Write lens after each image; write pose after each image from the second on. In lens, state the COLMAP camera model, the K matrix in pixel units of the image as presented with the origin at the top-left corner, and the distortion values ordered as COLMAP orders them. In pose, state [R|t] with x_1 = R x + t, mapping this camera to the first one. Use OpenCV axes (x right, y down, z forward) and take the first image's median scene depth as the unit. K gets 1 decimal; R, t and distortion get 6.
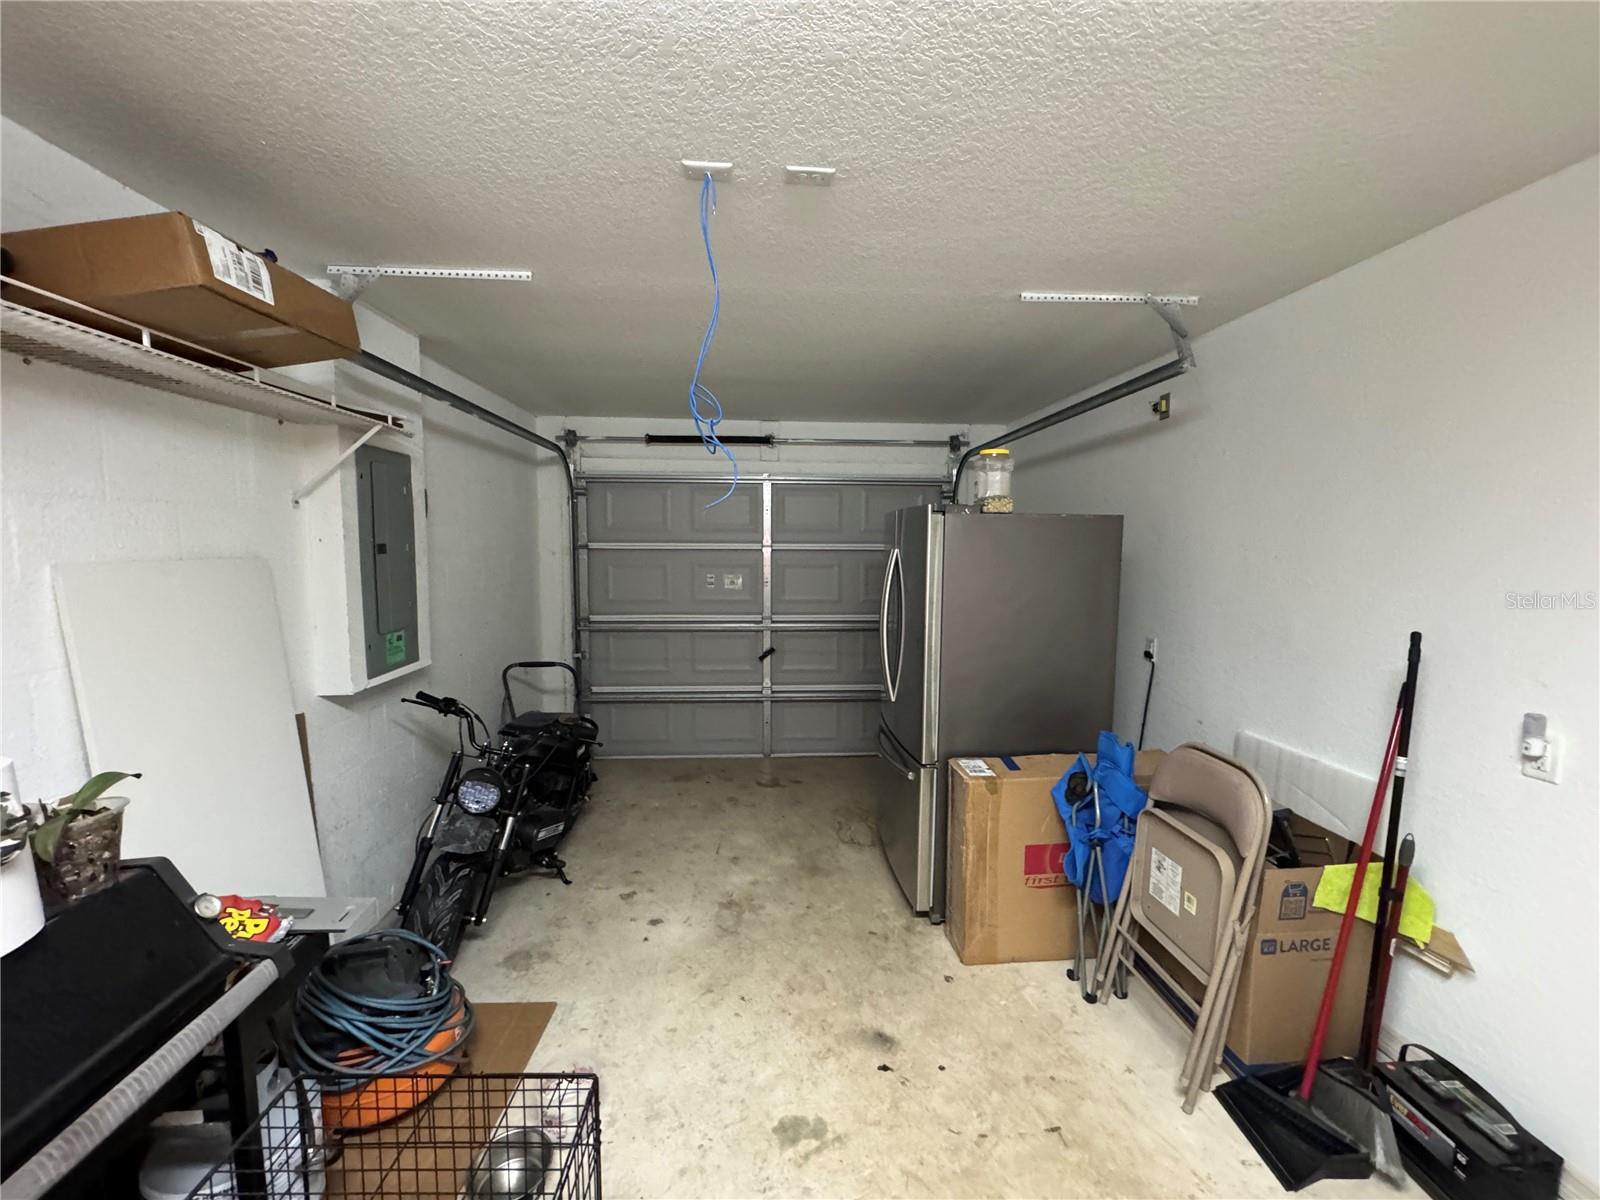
lens RADIAL K [[648.1, 0, 800.0], [0, 648.1, 600.0], [0, 0, 1]] dist [-0.000647, 0.000051]
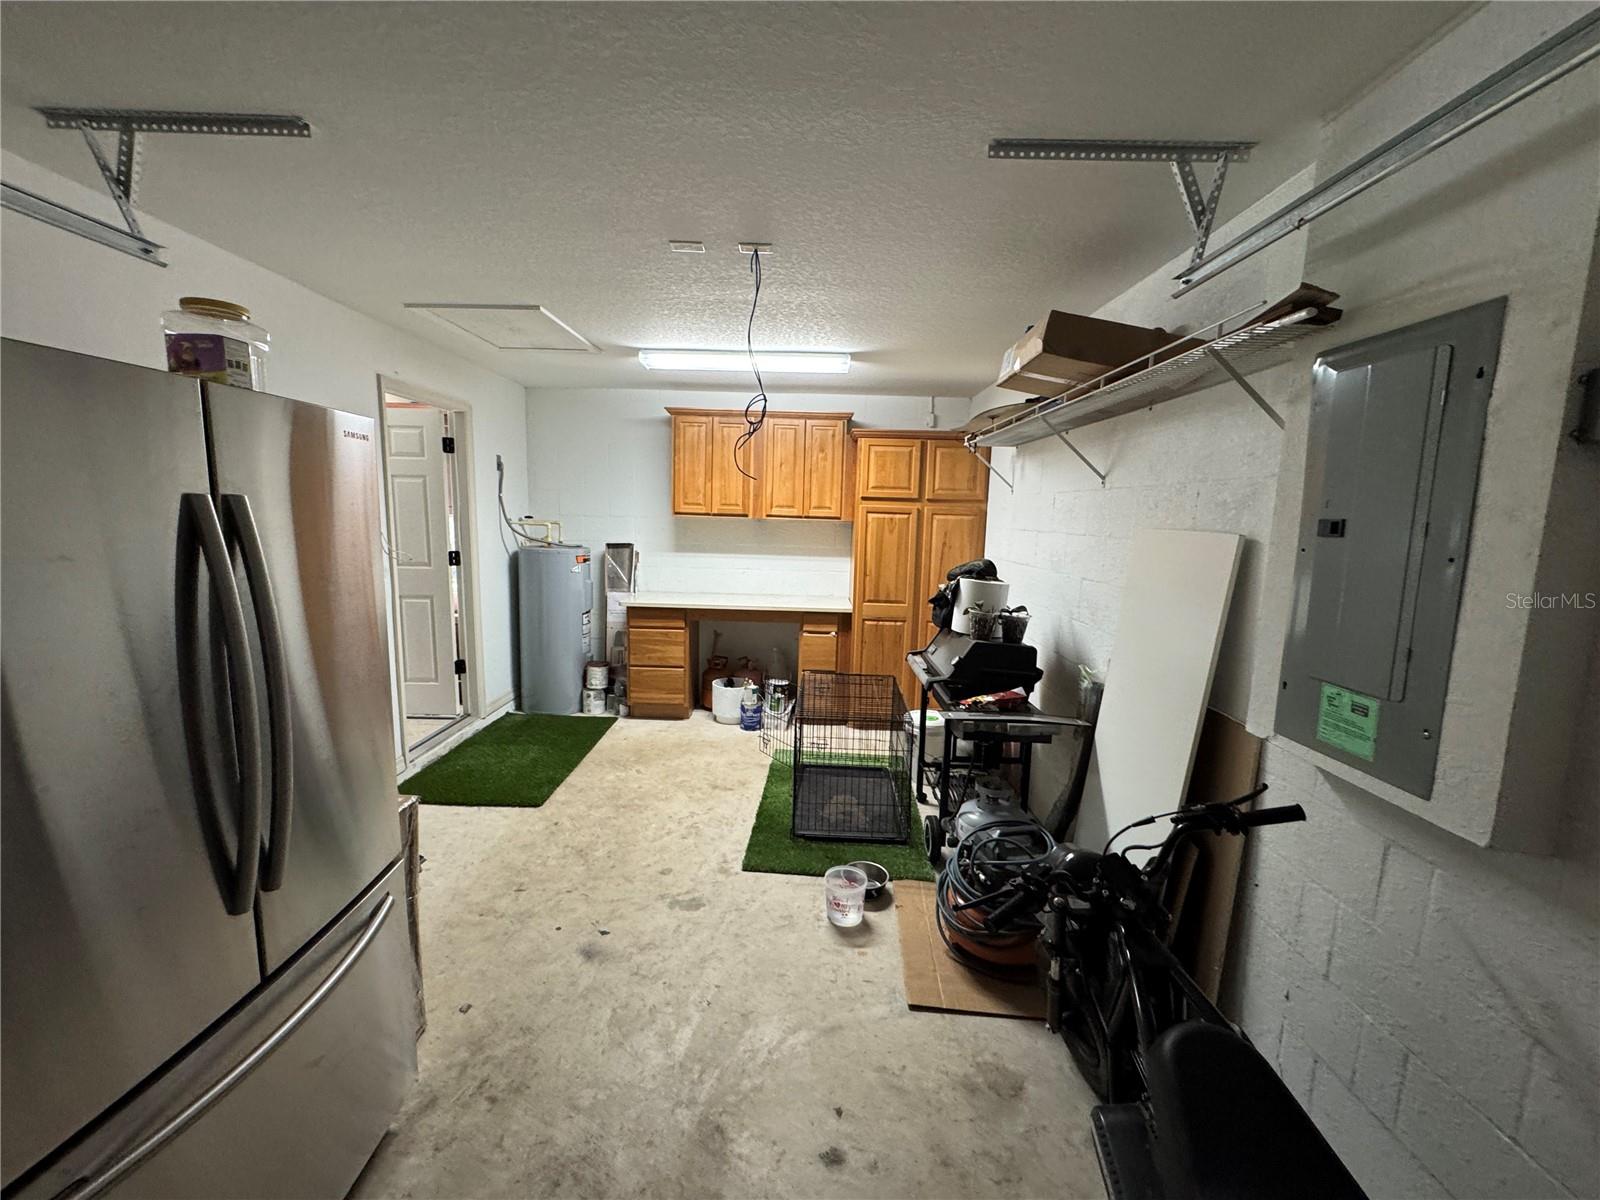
lens RADIAL K [[648.1, 0, 800.0], [0, 648.1, 600.0], [0, 0, 1]] dist [-0.000647, 0.000051]
pose [[-0.996544, -0.042486, 0.071383, -0.232721], [-0.025869, 0.975306, 0.219336, -0.128602], [-0.078939, 0.216732, -0.973034, 1.585833]]
